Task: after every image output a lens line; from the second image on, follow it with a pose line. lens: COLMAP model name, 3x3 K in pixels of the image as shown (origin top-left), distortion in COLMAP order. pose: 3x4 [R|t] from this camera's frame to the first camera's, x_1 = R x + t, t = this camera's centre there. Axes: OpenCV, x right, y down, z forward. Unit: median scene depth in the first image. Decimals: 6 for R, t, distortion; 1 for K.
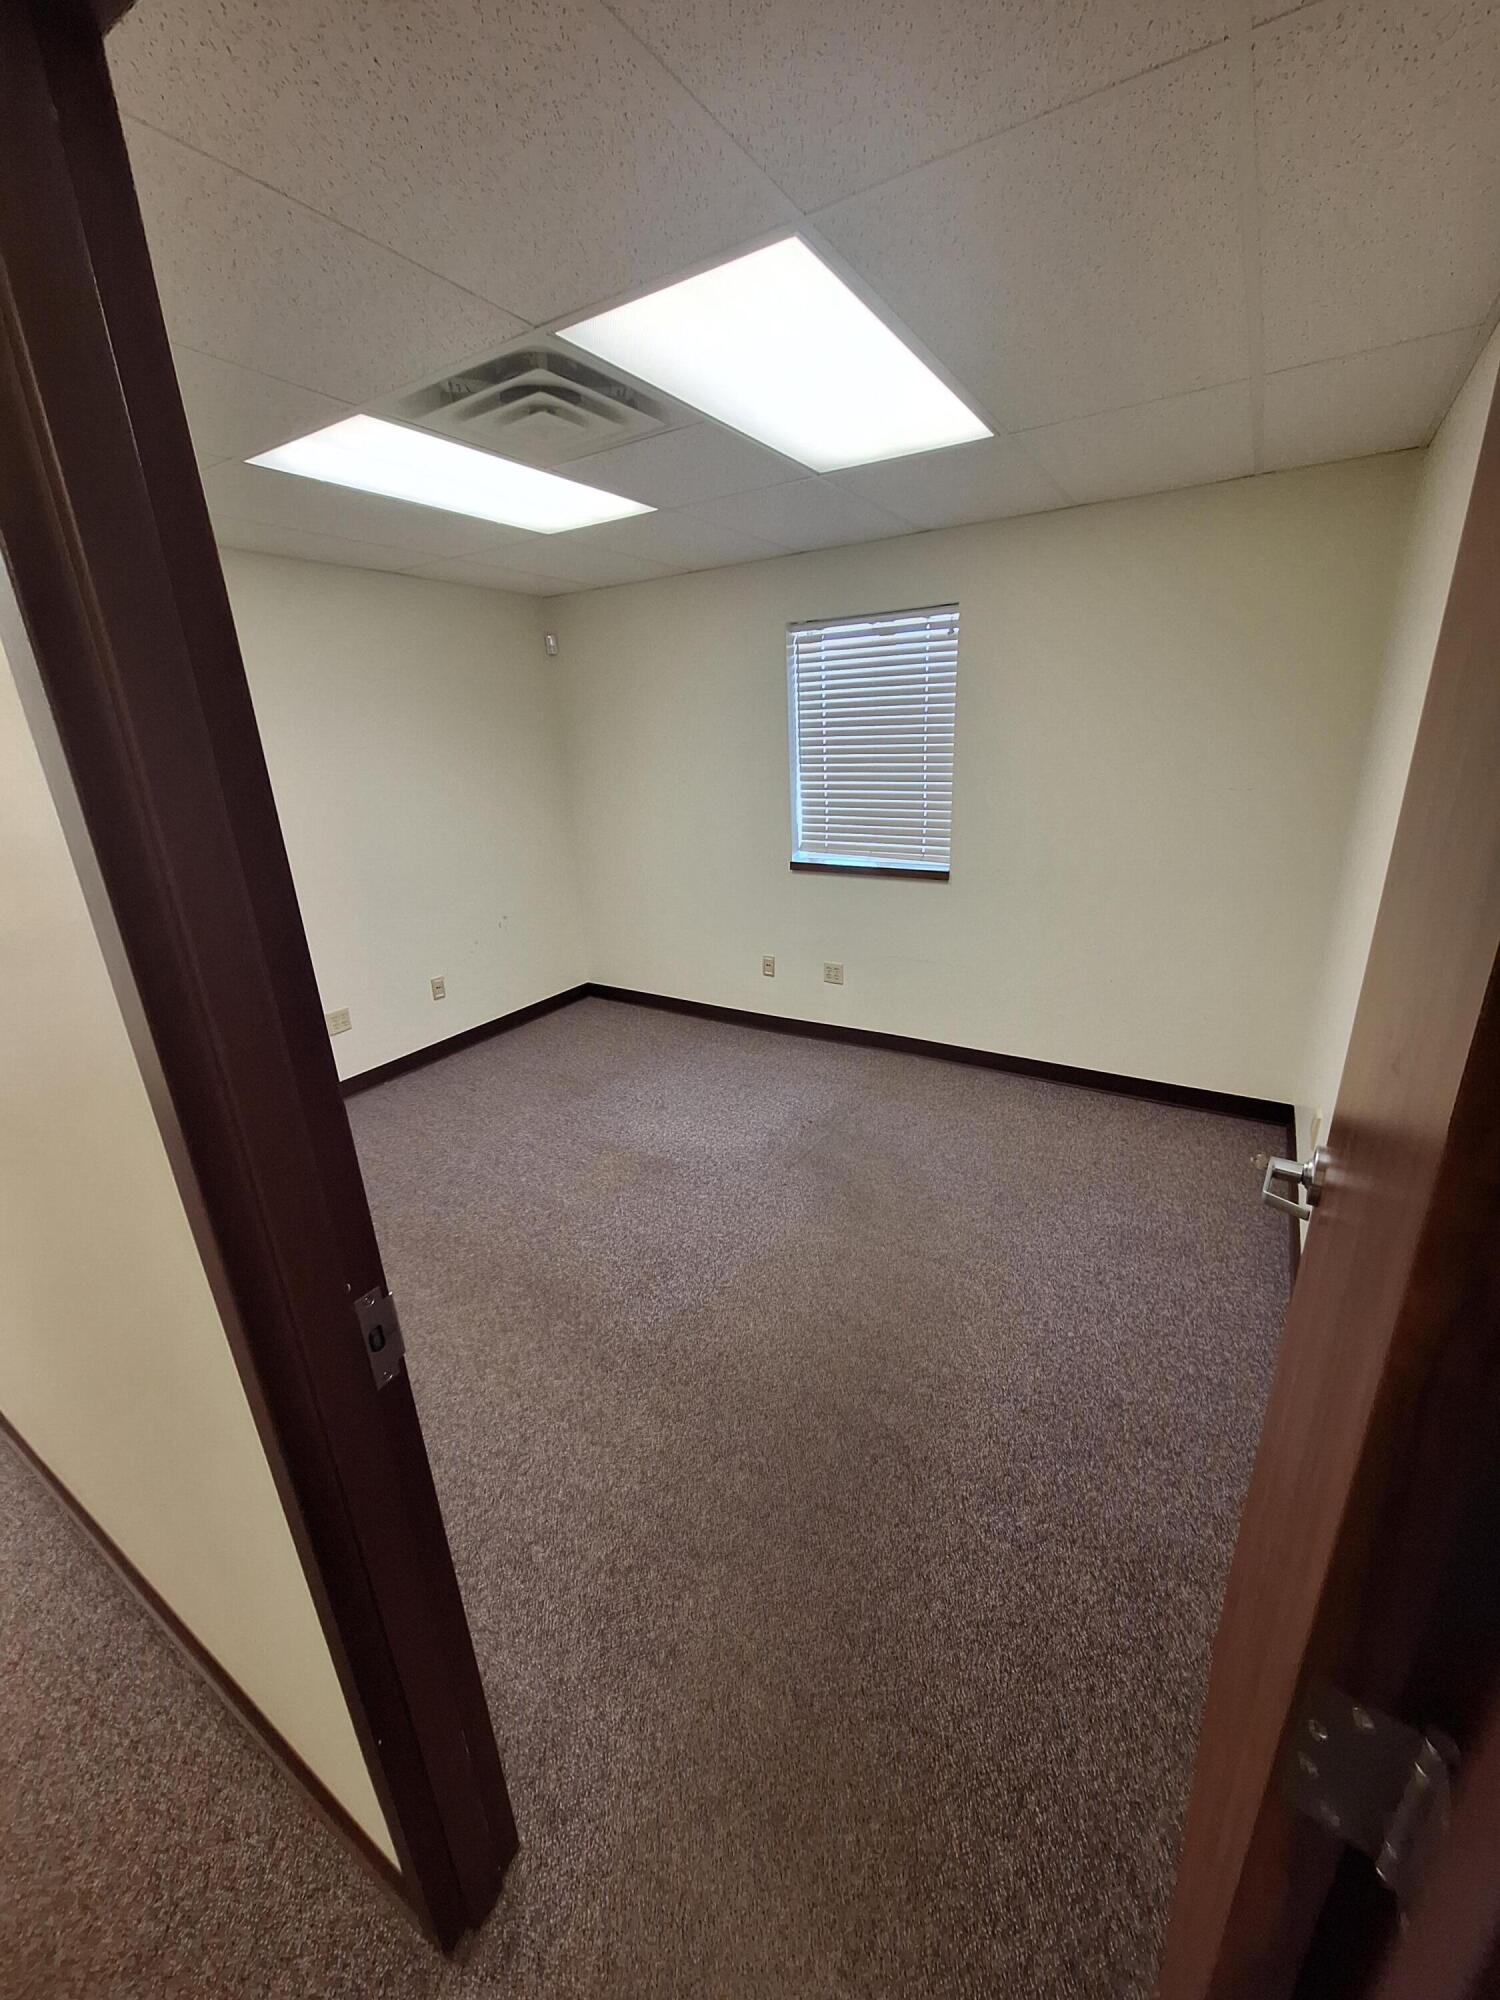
lens RADIAL K [[787.4, 0, 750.9], [0, 787.4, 1030.9], [0, 0, 1]] dist [-0.003874, 0.000934]
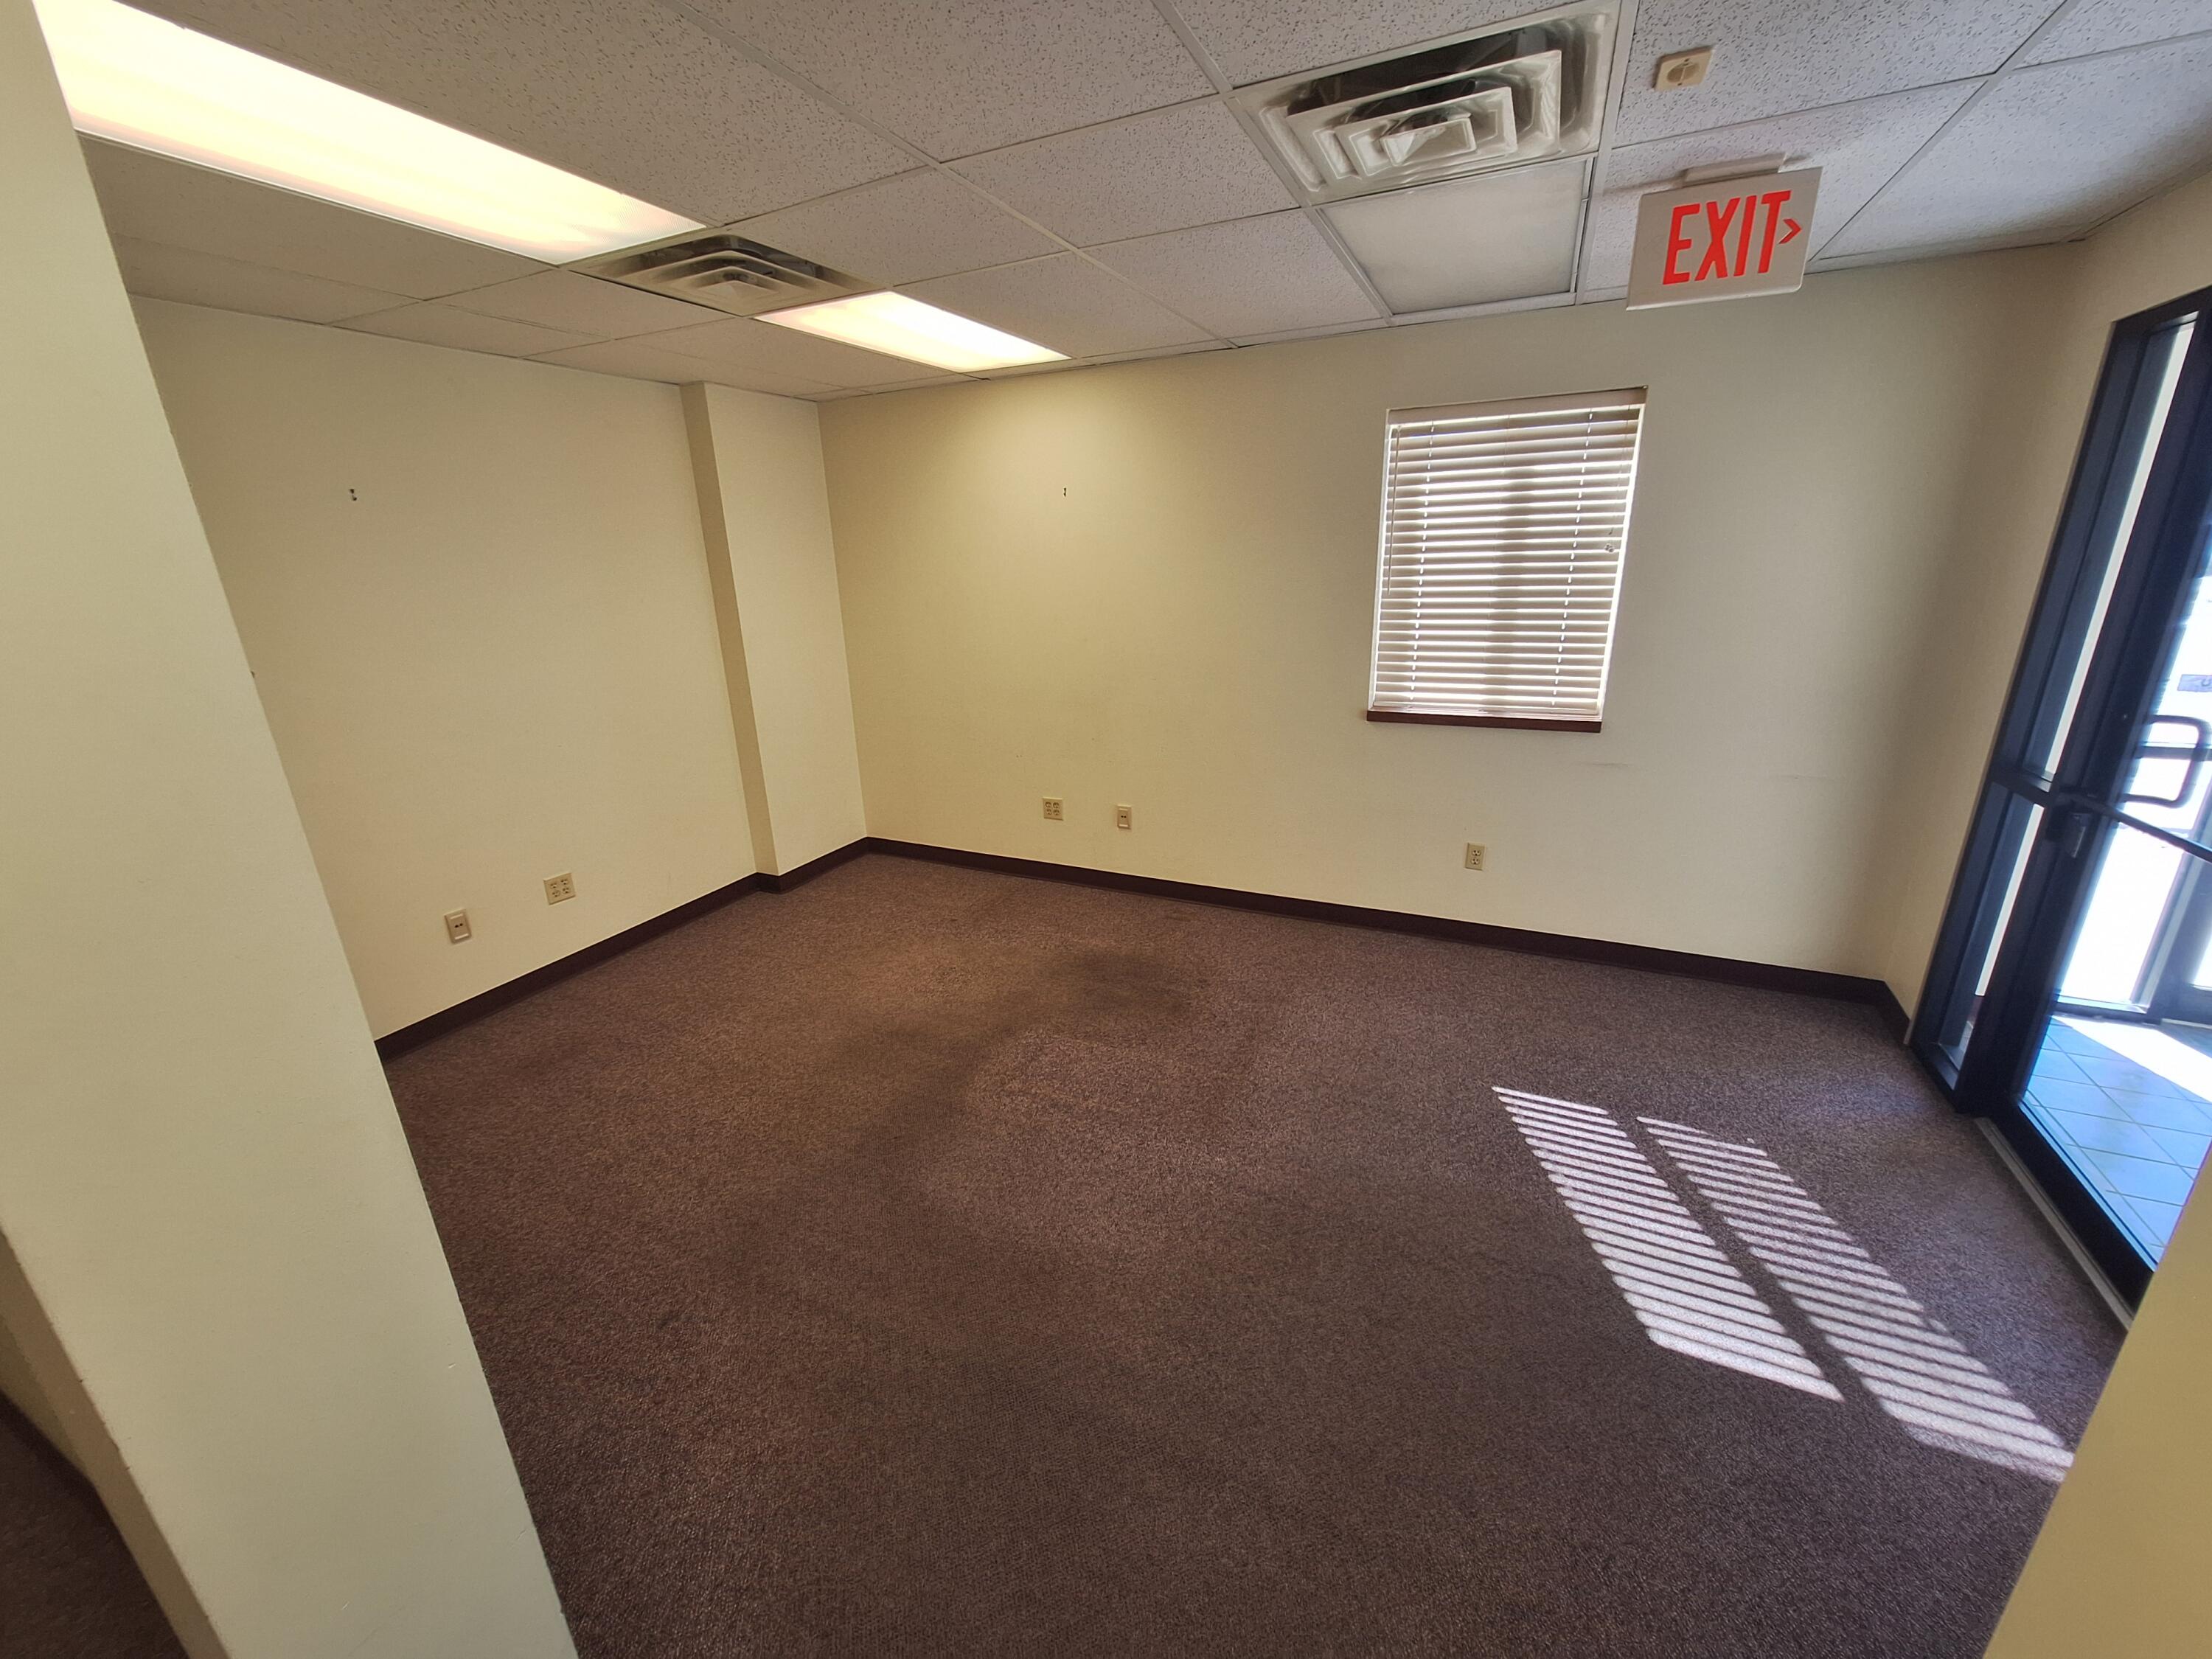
lens RADIAL K [[870.8, 0, 1109.3], [0, 870.8, 813.8], [0, 0, 1]] dist [-0.003874, 0.000934]
pose [[0.992741, -0.026502, 0.117317, -1.020248], [0.034954, 0.996893, -0.070582, -0.198402], [-0.115082, 0.074170, 0.990583, 0.602153]]
